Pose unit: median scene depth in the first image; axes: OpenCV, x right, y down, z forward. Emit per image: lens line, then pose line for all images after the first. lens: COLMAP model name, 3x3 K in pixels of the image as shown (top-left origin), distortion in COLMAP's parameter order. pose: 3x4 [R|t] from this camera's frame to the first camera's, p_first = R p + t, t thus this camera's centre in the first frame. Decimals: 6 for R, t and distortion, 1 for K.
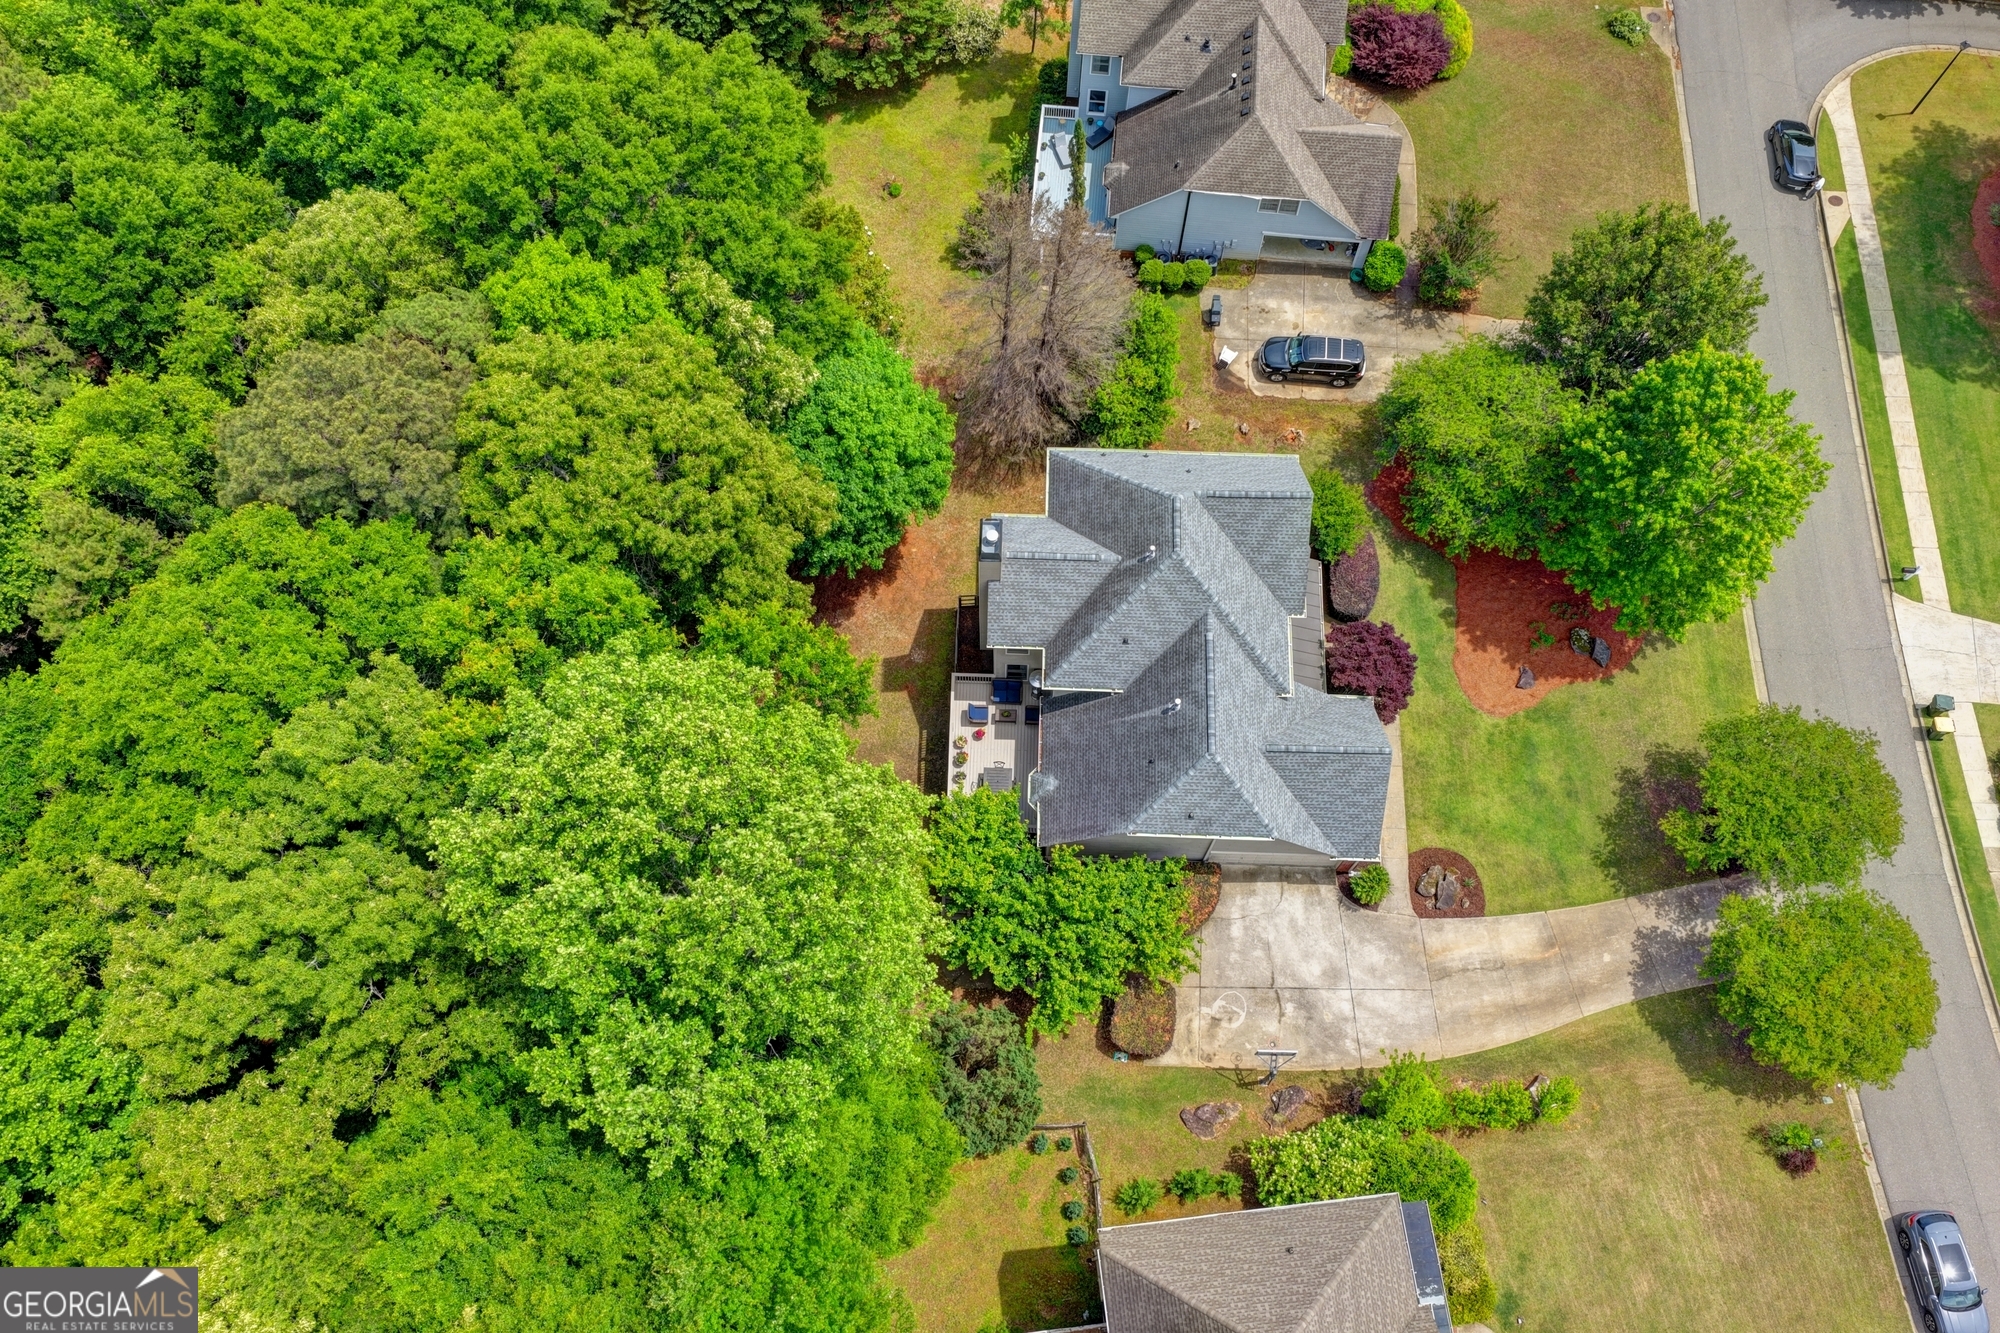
lens RADIAL K [[1653.3, 0, 1001.9], [0, 1653.3, 679.4], [0, 0, 1]] dist [-0.004532, 0.021612]
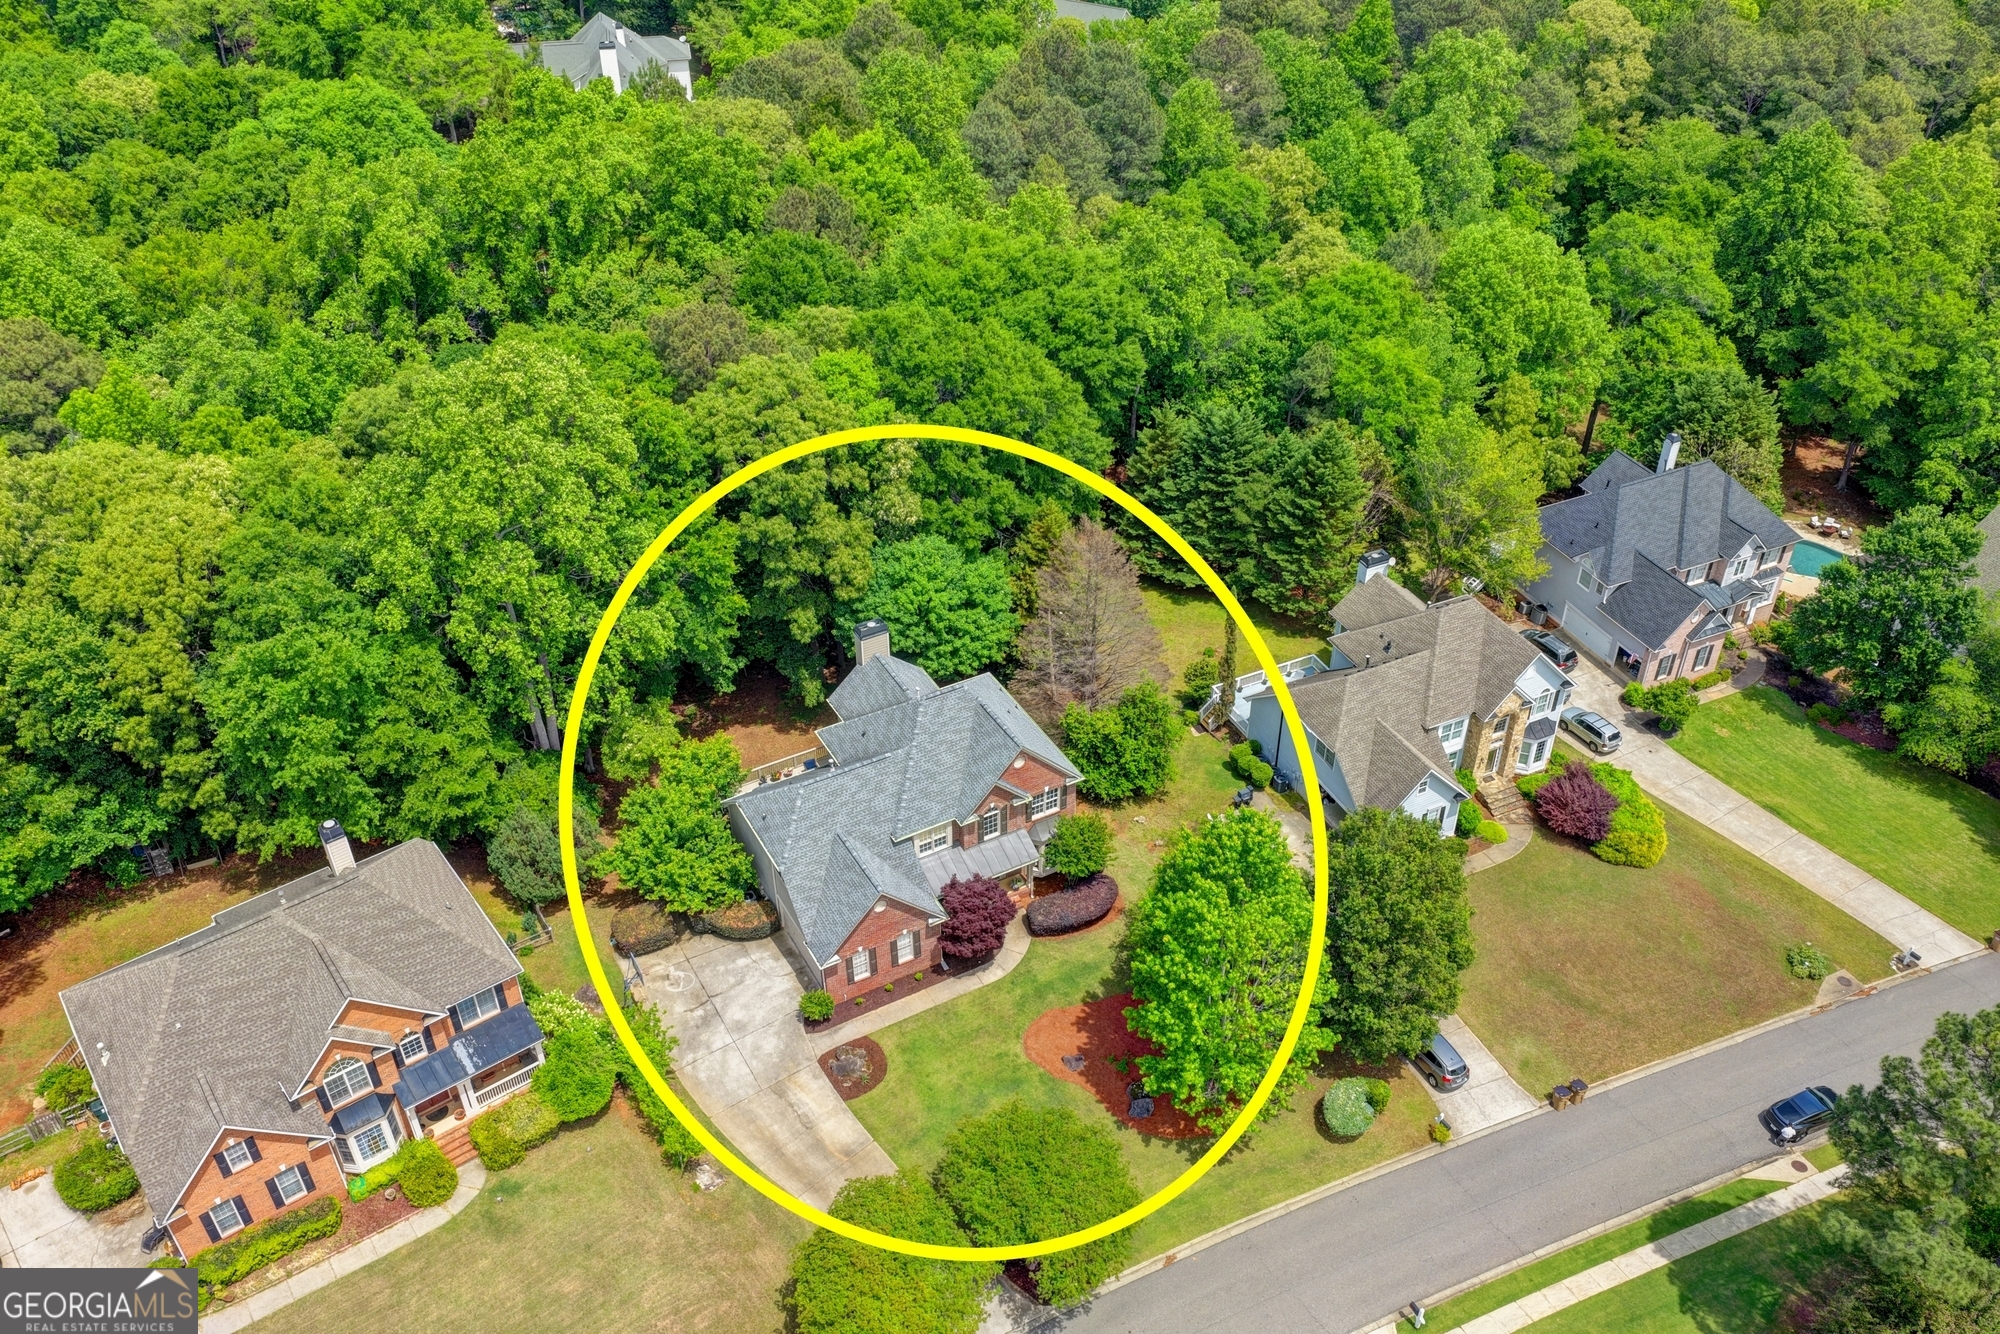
lens RADIAL K [[1653.3, 0, 1001.9], [0, 1653.3, 679.9], [0, 0, 1]] dist [-0.004532, 0.021612]
pose [[0.504991, 0.520546, -0.688488, 0.971260], [-0.804593, 0.572643, -0.157193, 0.068902], [0.312432, 0.633334, 0.708007, 0.050948]]
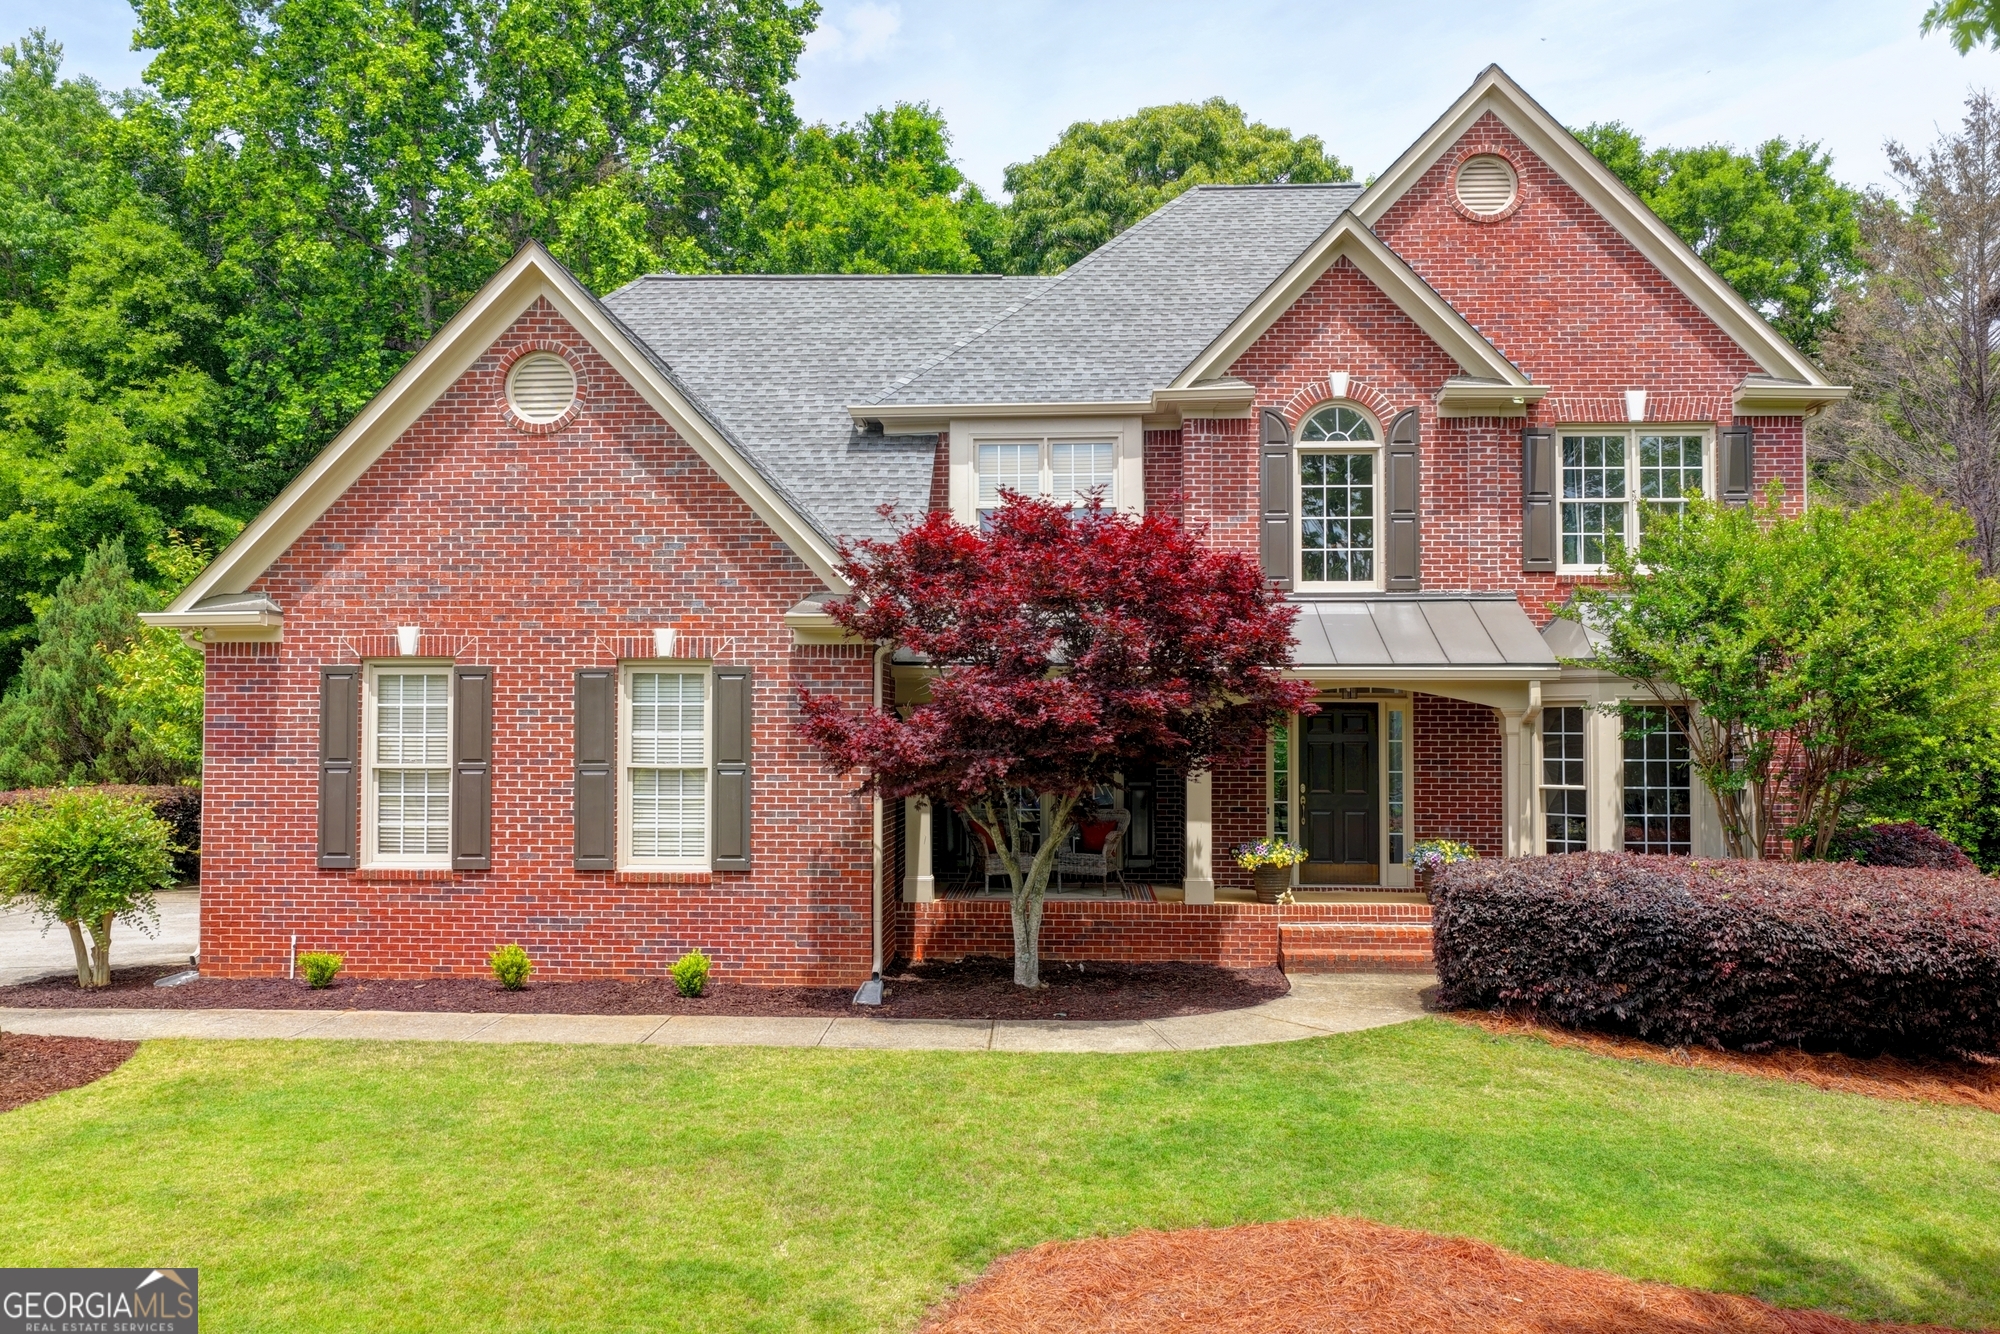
lens RADIAL K [[1731.5, 0, 996.5], [0, 1731.5, 616.8], [0, 0, 1]] dist [-0.004413, 0.028040]
pose [[-0.009697, -0.055179, -0.998429, 0.444446], [-0.939236, 0.343132, -0.009841, 0.002197], [0.343136, 0.937665, -0.055153, 1.007376]]
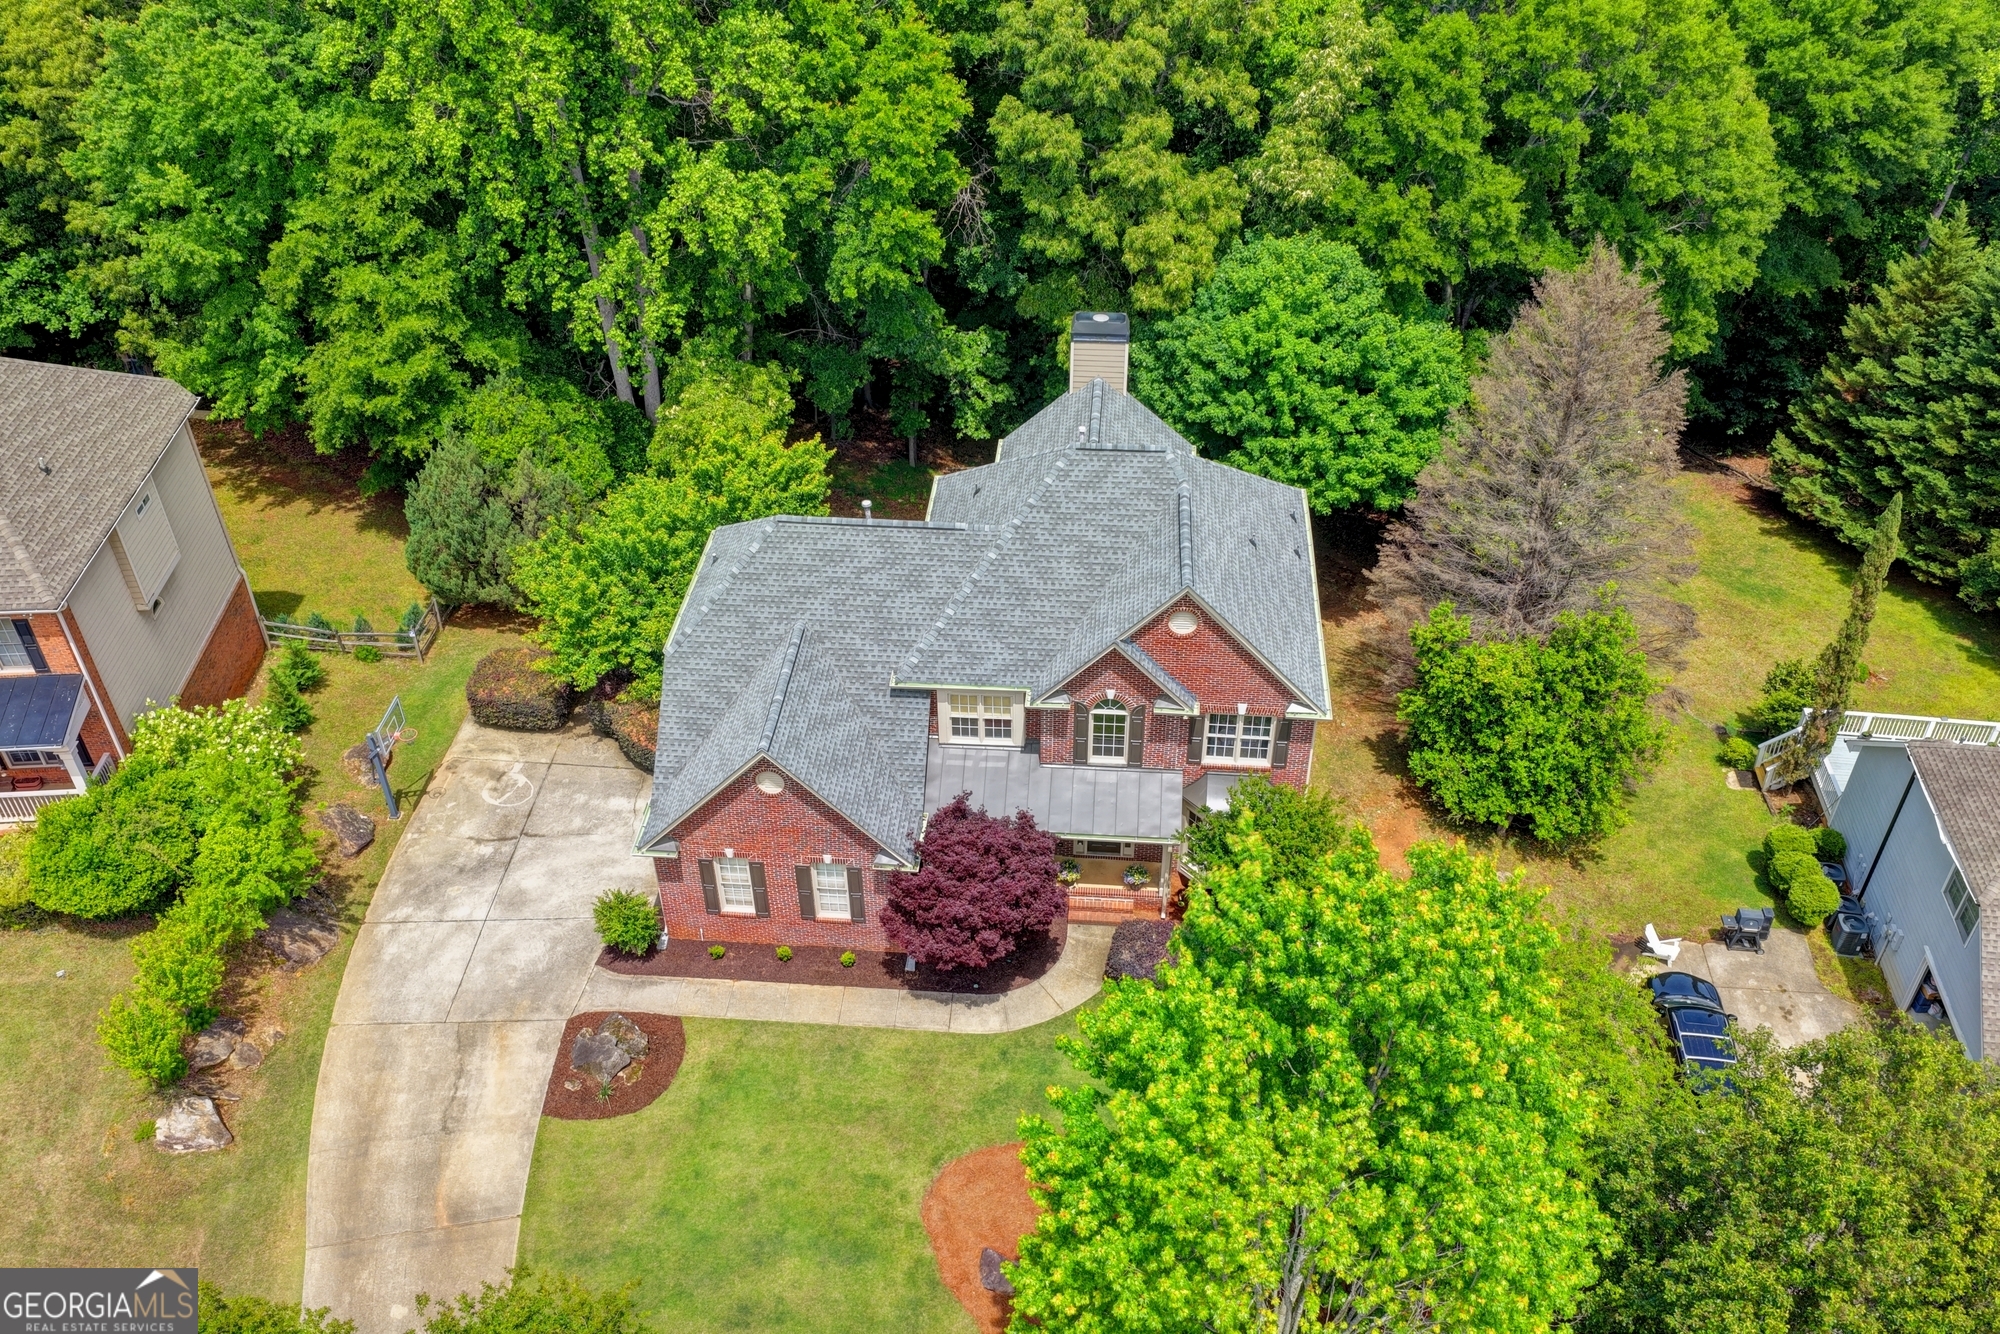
lens RADIAL K [[1653.3, 0, 1001.9], [0, 1653.3, 679.9], [0, 0, 1]] dist [-0.004532, 0.021612]
pose [[-0.053942, 0.612442, -0.788673, 0.630051], [-0.932753, 0.251045, 0.258745, -0.180638], [0.356459, 0.749594, 0.557715, 0.633762]]
